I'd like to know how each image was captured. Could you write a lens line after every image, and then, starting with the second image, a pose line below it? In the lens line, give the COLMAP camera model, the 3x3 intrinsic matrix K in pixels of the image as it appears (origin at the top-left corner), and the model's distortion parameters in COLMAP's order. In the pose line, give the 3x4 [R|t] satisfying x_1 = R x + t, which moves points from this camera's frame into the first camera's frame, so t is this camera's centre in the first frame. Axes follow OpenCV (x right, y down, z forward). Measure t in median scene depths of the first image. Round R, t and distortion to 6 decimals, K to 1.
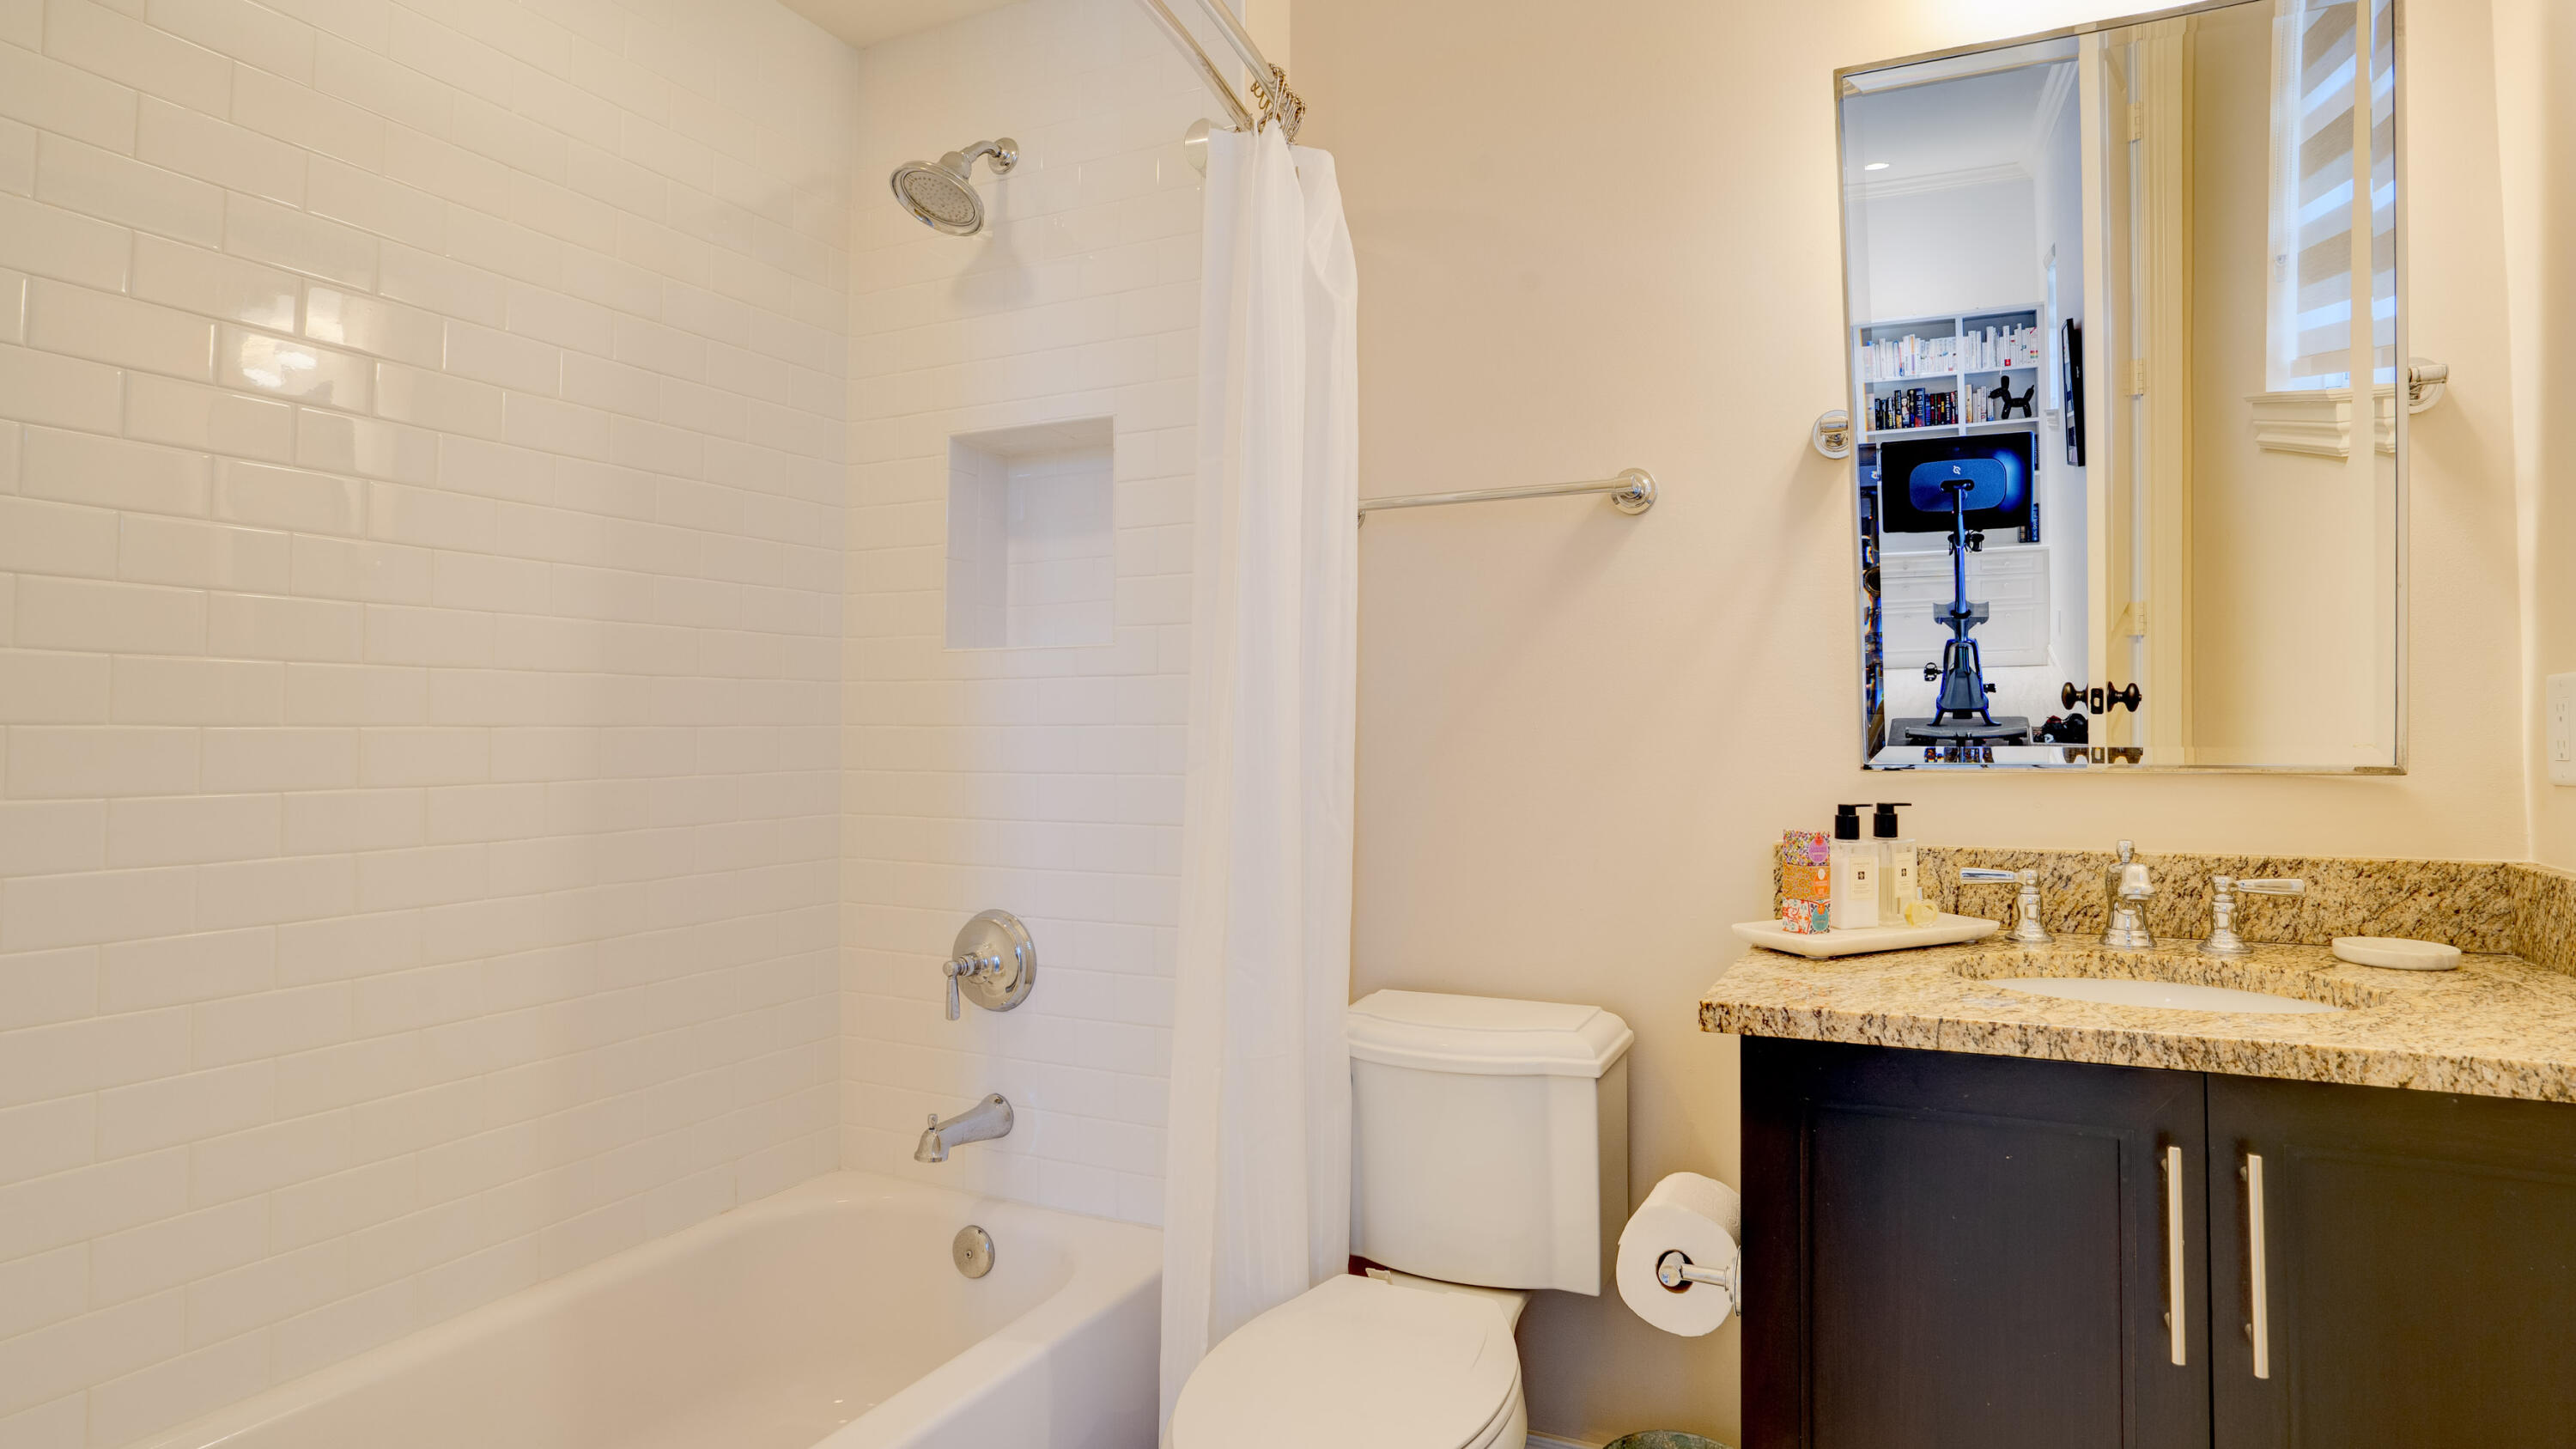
lens RADIAL K [[1113.7, 0, 1347.8], [0, 1113.7, 724.3], [0, 0, 1]] dist [-0.022203, 0.014663]
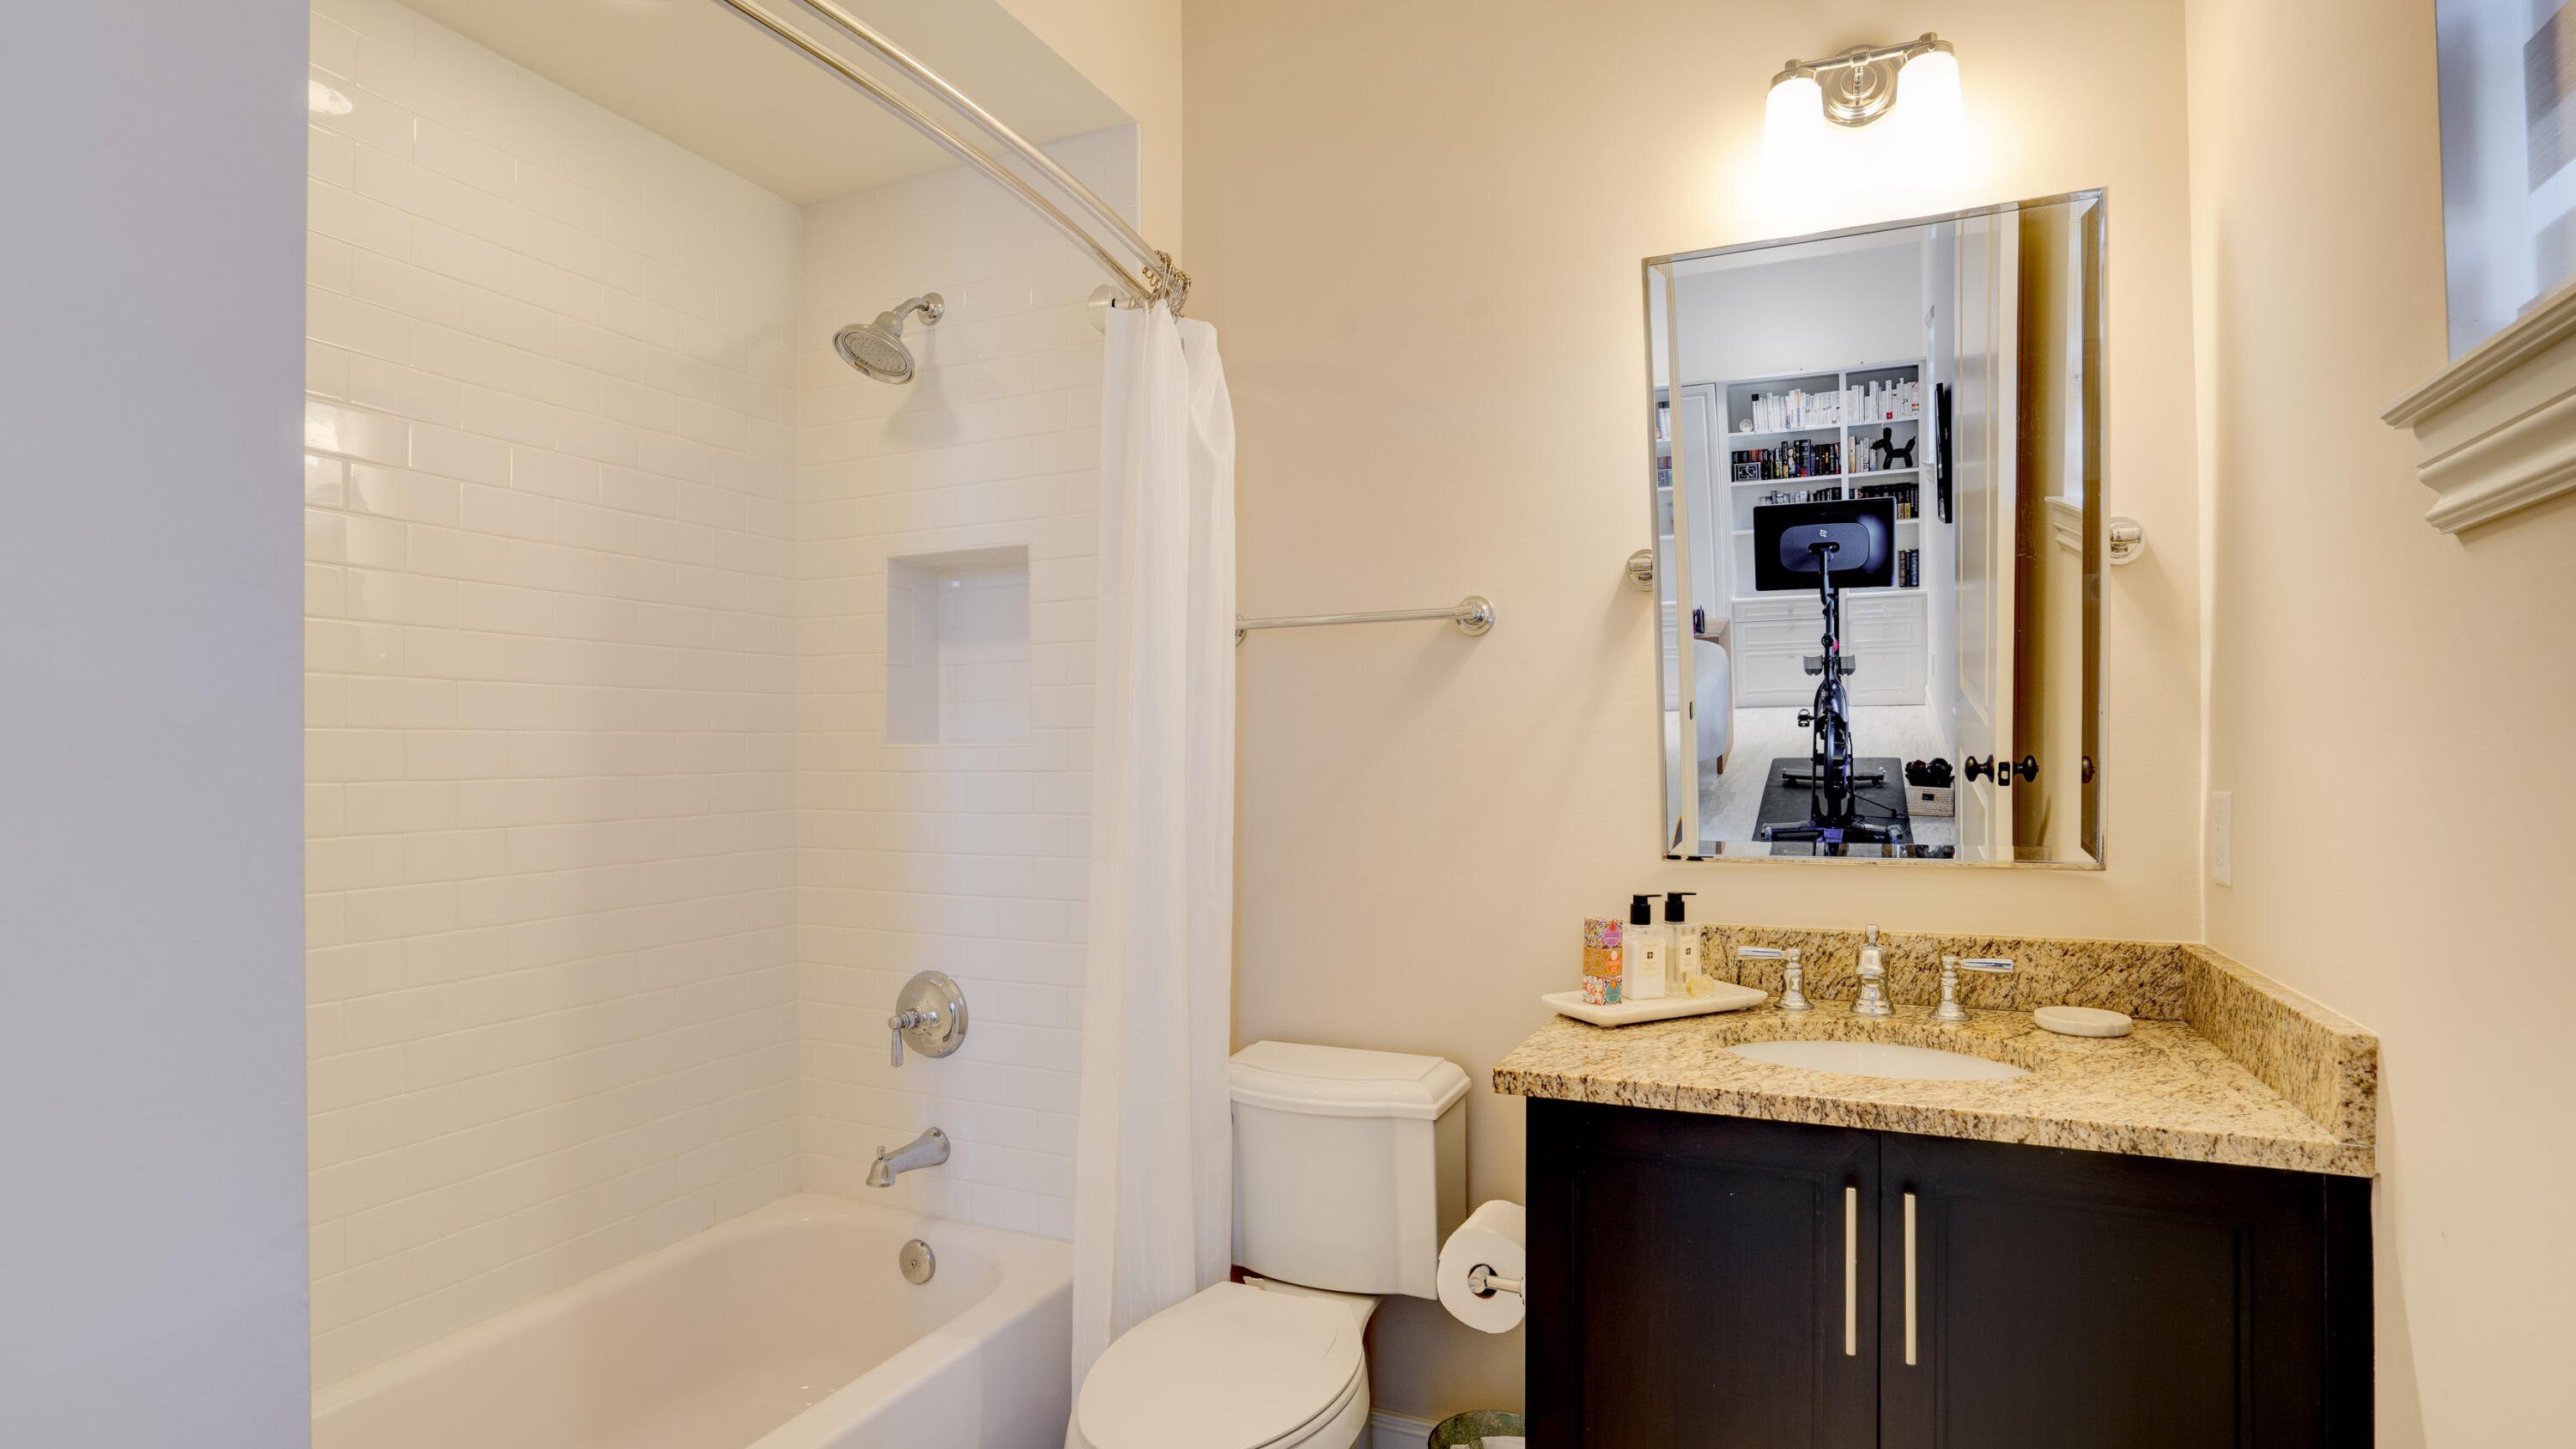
lens RADIAL K [[1168.6, 0, 1288.0], [0, 1168.6, 724.5], [0, 0, 1]] dist [-0.023564, 0.020717]
pose [[0.999942, -0.004476, -0.009788, 0.077983], [0.004704, 0.999715, 0.023389, -0.133396], [0.009681, -0.023433, 0.999679, -0.239944]]
